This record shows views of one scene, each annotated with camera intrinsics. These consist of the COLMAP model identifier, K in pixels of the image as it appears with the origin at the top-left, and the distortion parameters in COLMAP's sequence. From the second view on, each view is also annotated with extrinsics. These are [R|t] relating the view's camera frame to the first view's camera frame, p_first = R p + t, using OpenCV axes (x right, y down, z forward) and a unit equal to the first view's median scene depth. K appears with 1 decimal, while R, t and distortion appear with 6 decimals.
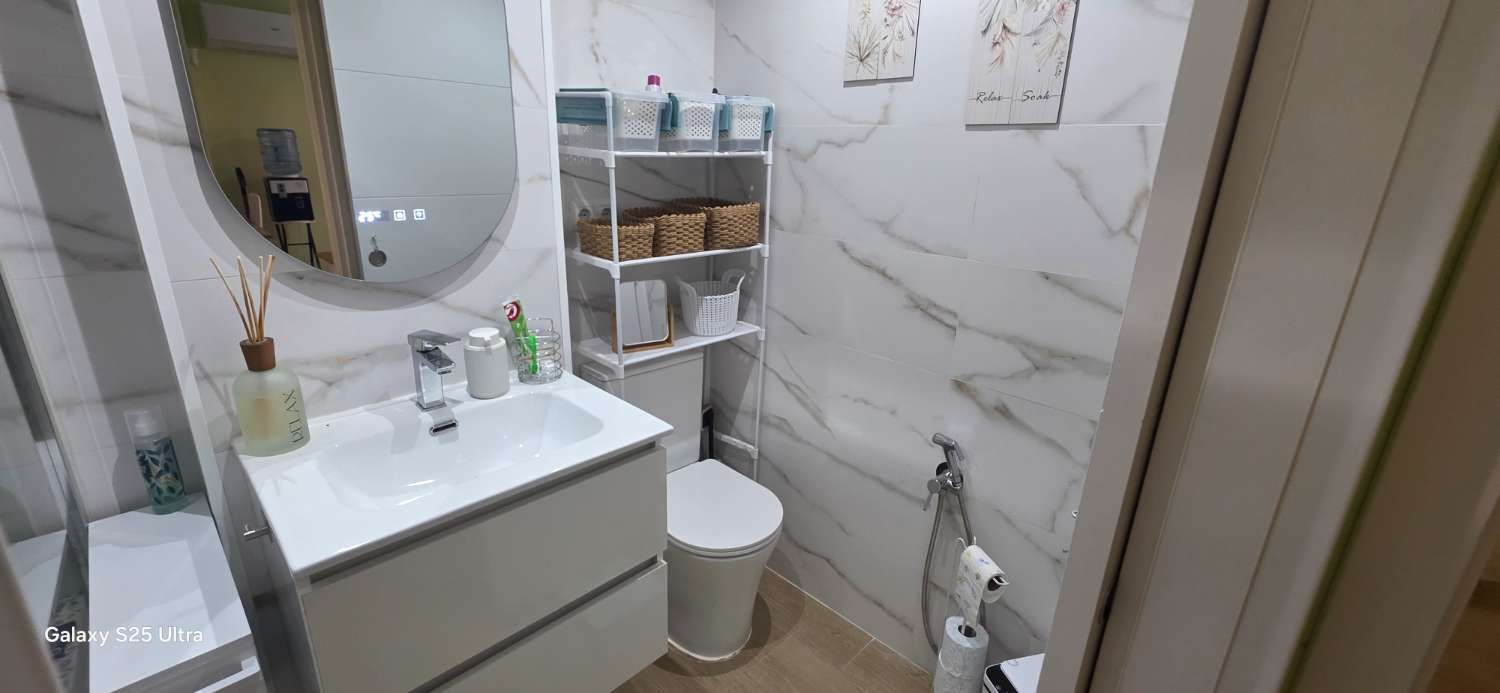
lens RADIAL K [[602.7, 0, 740.0], [0, 602.7, 339.2], [0, 0, 1]] dist [0.001071, 0.000244]
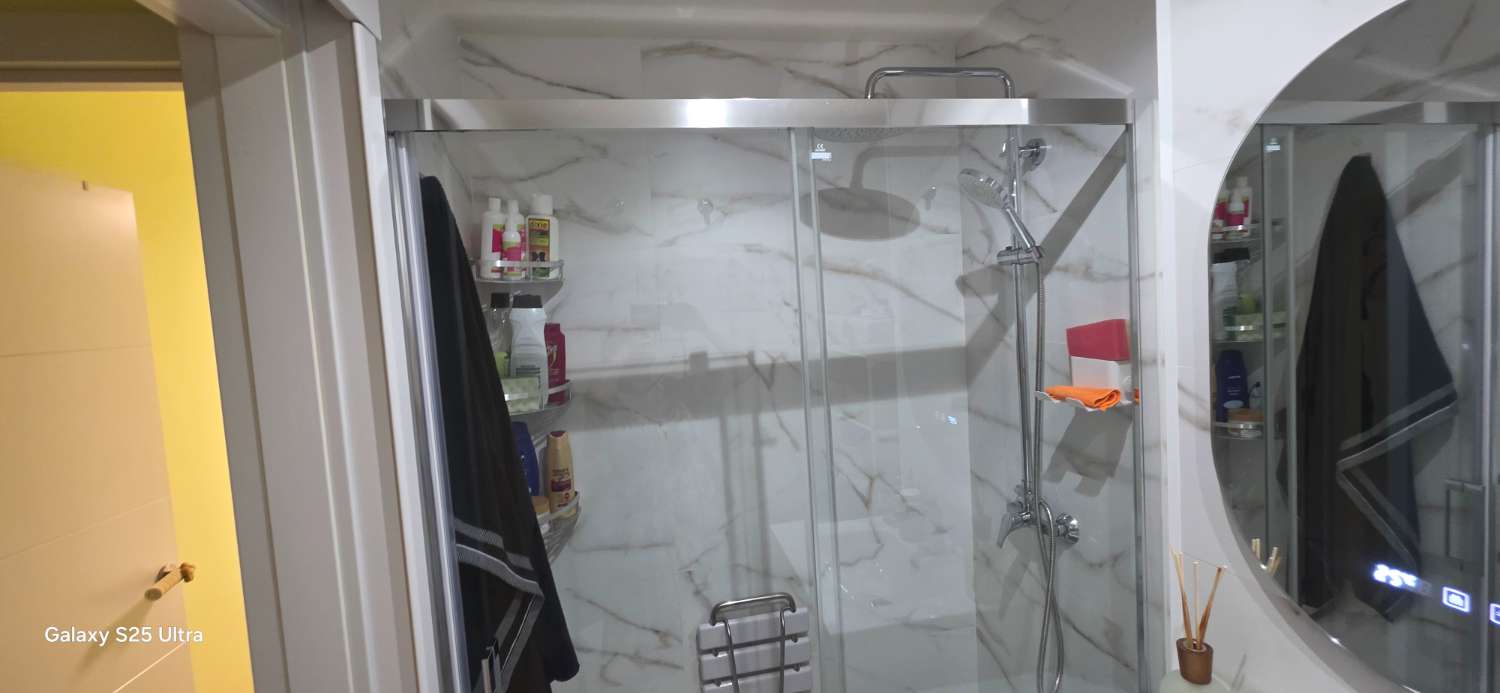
lens RADIAL K [[602.7, 0, 750.0], [0, 602.7, 343.6], [0, 0, 1]] dist [0.001071, 0.000244]
pose [[-0.553655, 0.065454, -0.830170, 0.183362], [-0.199242, 0.957540, 0.208374, -0.325743], [0.808560, 0.280772, -0.517105, 0.547975]]
